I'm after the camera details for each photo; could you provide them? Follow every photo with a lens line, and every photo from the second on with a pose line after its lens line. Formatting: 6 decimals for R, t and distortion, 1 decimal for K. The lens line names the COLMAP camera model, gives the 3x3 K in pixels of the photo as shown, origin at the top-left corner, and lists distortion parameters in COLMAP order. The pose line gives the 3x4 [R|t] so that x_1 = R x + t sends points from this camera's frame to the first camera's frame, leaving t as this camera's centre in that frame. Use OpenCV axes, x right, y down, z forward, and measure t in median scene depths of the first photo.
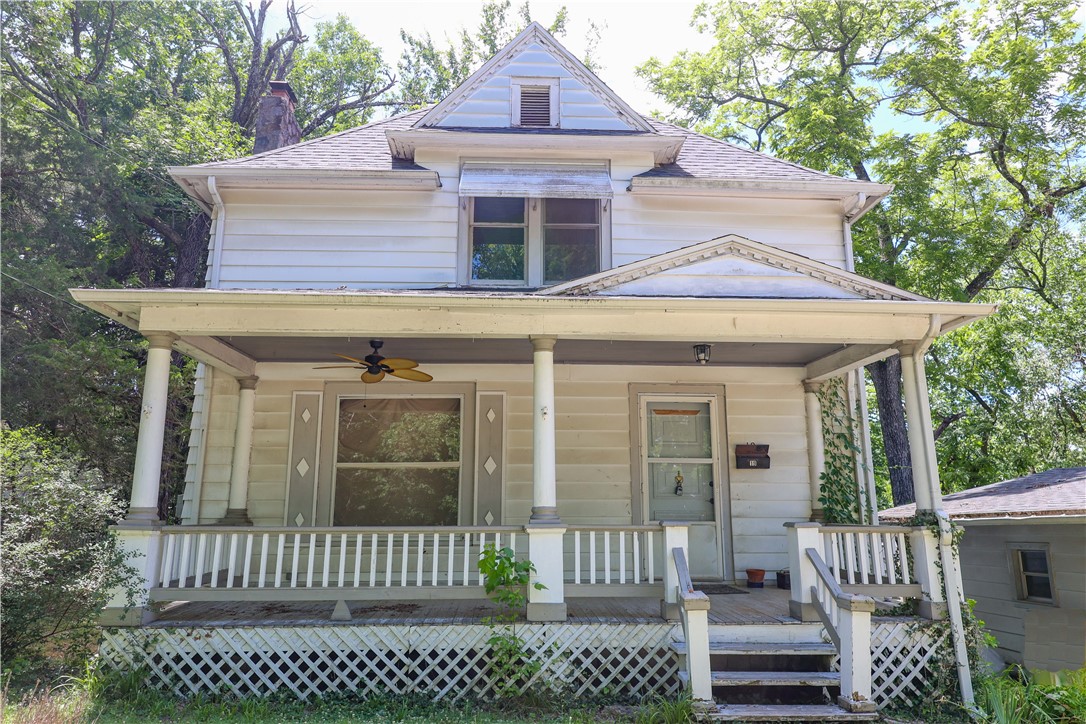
lens RADIAL K [[757.5, 0, 543.0], [0, 757.5, 362.0], [0, 0, 1]] dist [0.001968, 0.004587]
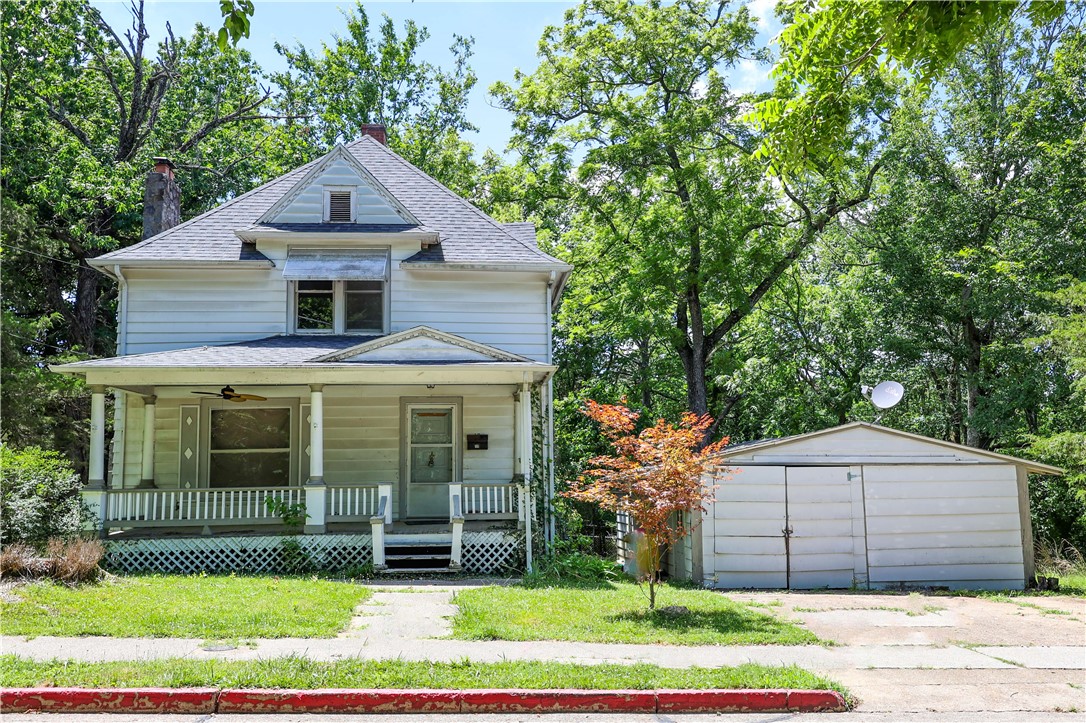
lens RADIAL K [[839.7, 0, 541.9], [0, 839.7, 413.8], [0, 0, 1]] dist [0.022374, 0.005202]
pose [[0.998227, -0.010861, 0.058526, 0.417012], [0.003621, 0.992473, 0.122411, -0.204472], [-0.059415, -0.121982, 0.990752, -1.025938]]
